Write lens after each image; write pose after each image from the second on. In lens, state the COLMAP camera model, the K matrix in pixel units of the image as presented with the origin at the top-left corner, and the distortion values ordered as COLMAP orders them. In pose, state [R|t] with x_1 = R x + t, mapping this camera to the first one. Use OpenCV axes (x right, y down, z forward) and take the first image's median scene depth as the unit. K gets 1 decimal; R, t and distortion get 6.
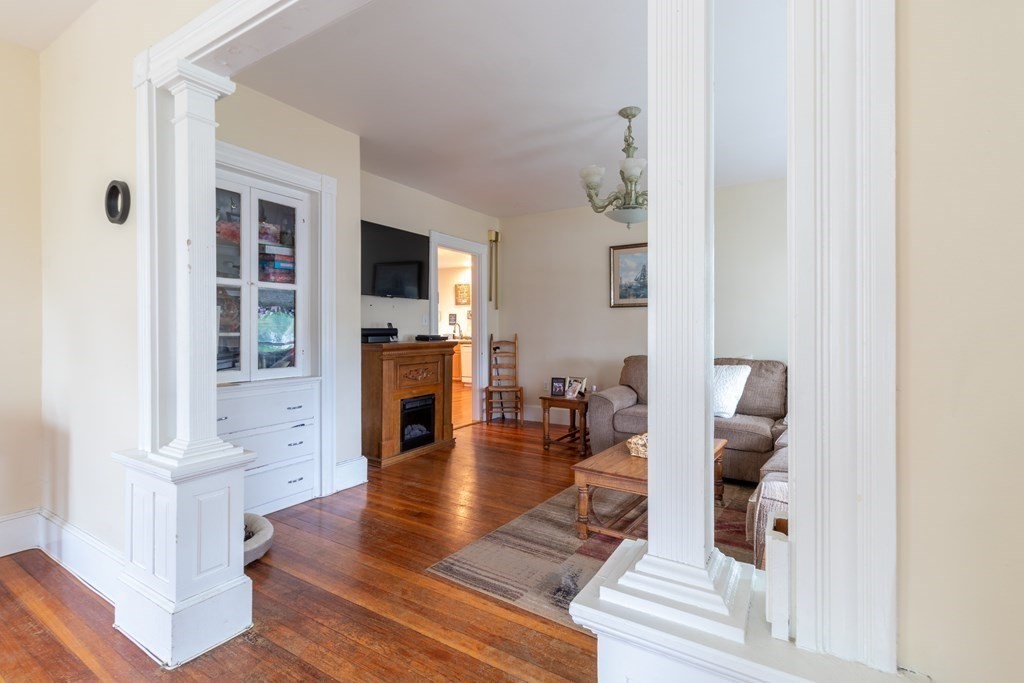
lens RADIAL K [[477.2, 0, 513.0], [0, 477.2, 334.9], [0, 0, 1]] dist [-0.000270, -0.000017]
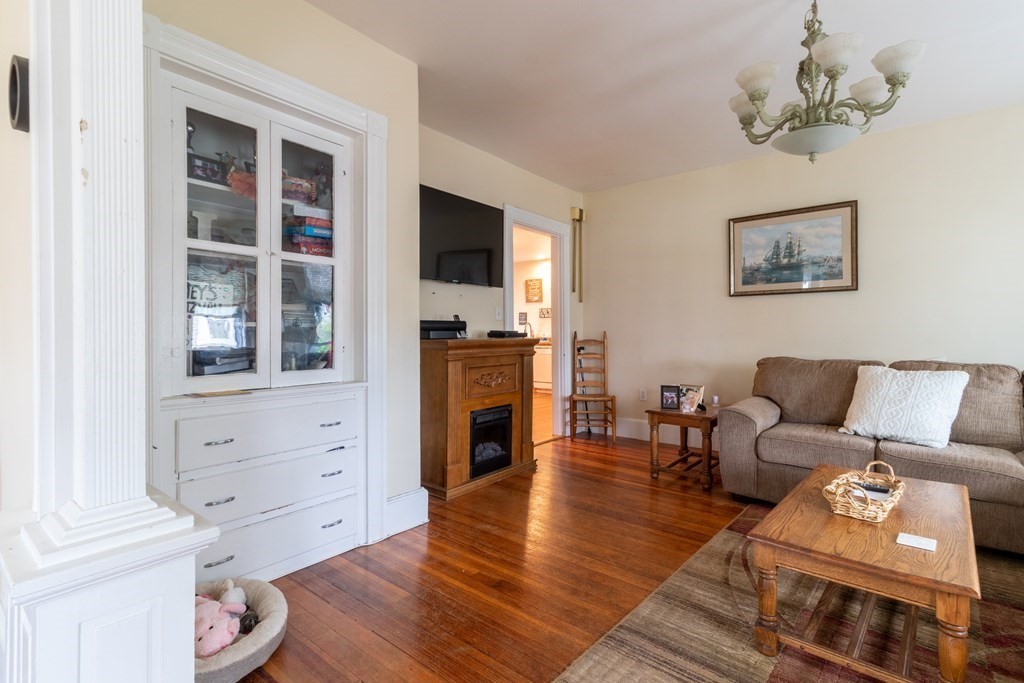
lens RADIAL K [[483.0, 0, 514.3], [0, 483.0, 339.6], [0, 0, 1]] dist [-0.002441, -0.000254]
pose [[0.991503, -0.001053, -0.130082, -0.064668], [0.001295, 0.999998, 0.001780, 0.016900], [0.130079, -0.001934, 0.991502, 0.239614]]
